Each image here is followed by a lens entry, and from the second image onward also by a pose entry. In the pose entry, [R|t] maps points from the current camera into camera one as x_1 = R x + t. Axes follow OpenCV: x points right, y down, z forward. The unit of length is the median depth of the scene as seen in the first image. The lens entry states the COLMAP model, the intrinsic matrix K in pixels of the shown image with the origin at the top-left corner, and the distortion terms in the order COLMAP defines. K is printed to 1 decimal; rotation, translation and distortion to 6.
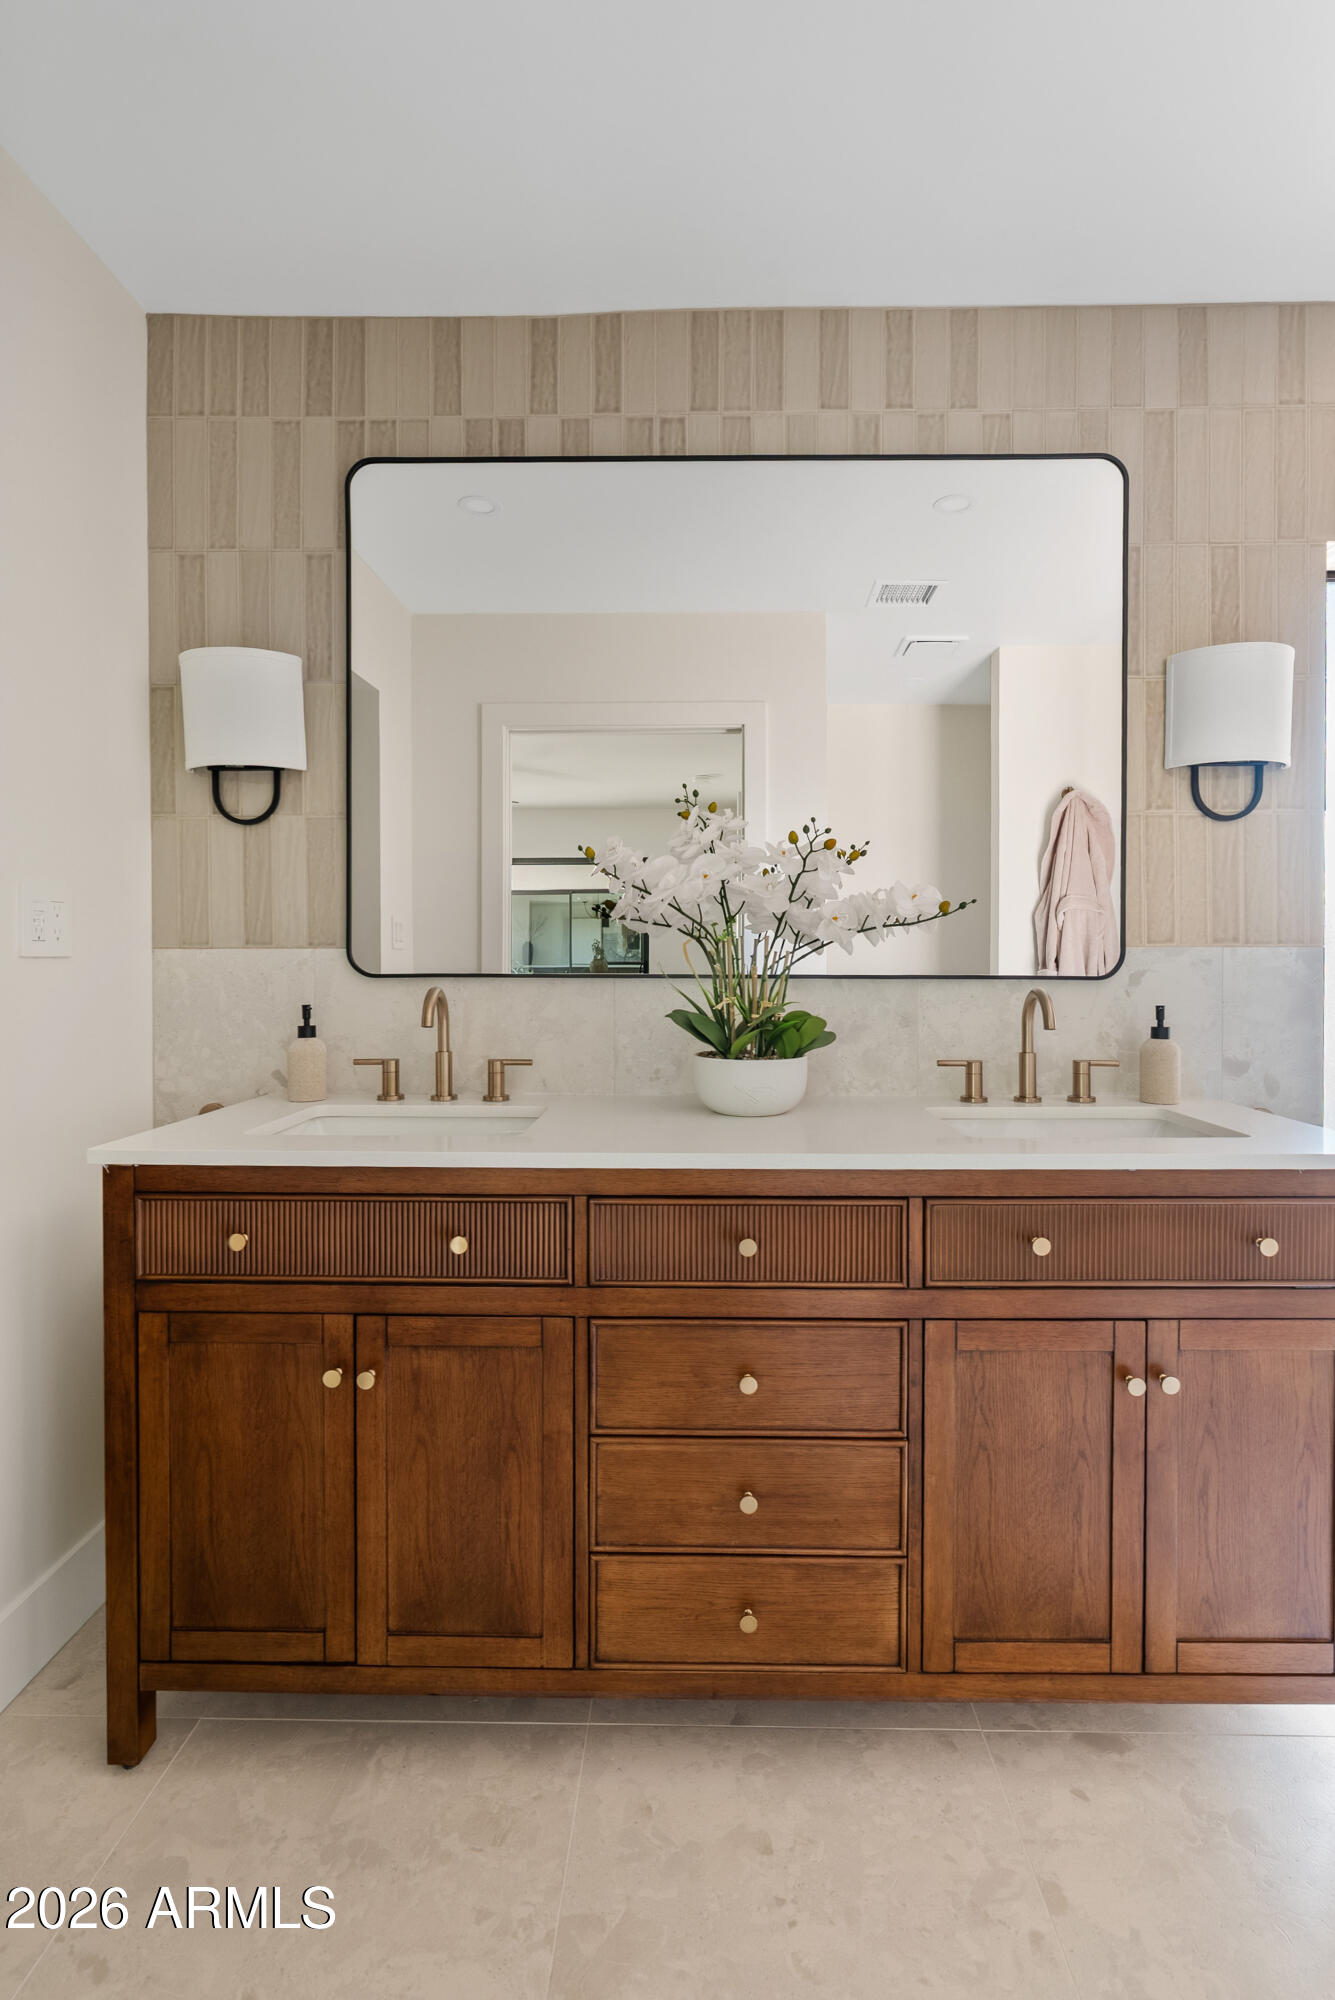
lens RADIAL K [[928.5, 0, 668.3], [0, 928.5, 986.5], [0, 0, 1]] dist [-0.009048, 0.002659]
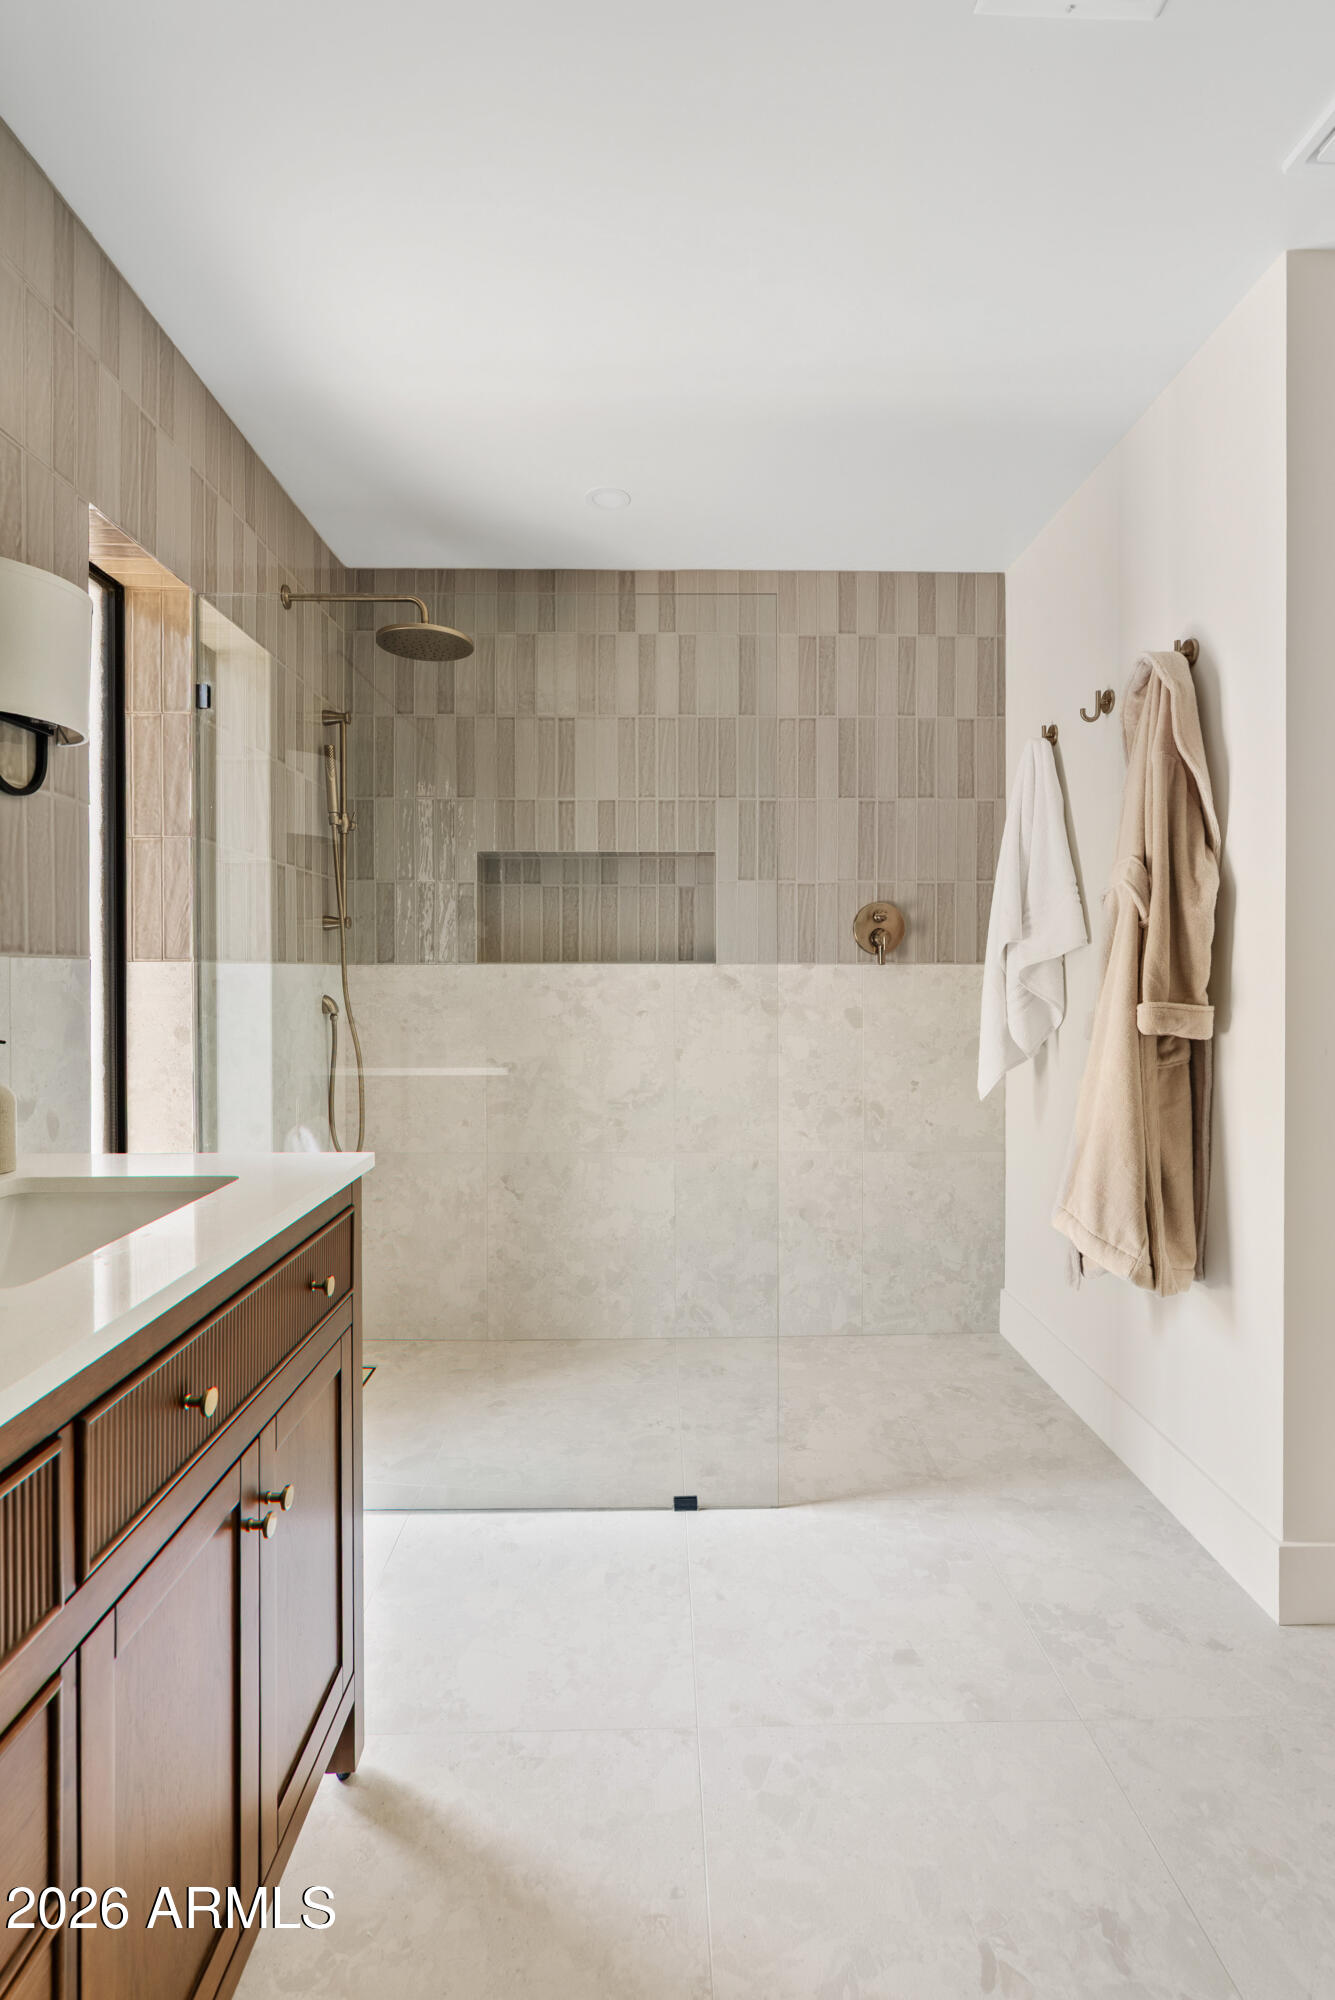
lens RADIAL K [[928.5, 0, 668.1], [0, 928.5, 984.2], [0, 0, 1]] dist [-0.009048, 0.002659]
pose [[-0.038437, -0.009395, 0.999217, -0.195669], [0.021405, 0.999719, 0.010223, -0.016156], [-0.999032, 0.021782, -0.038225, 0.482344]]
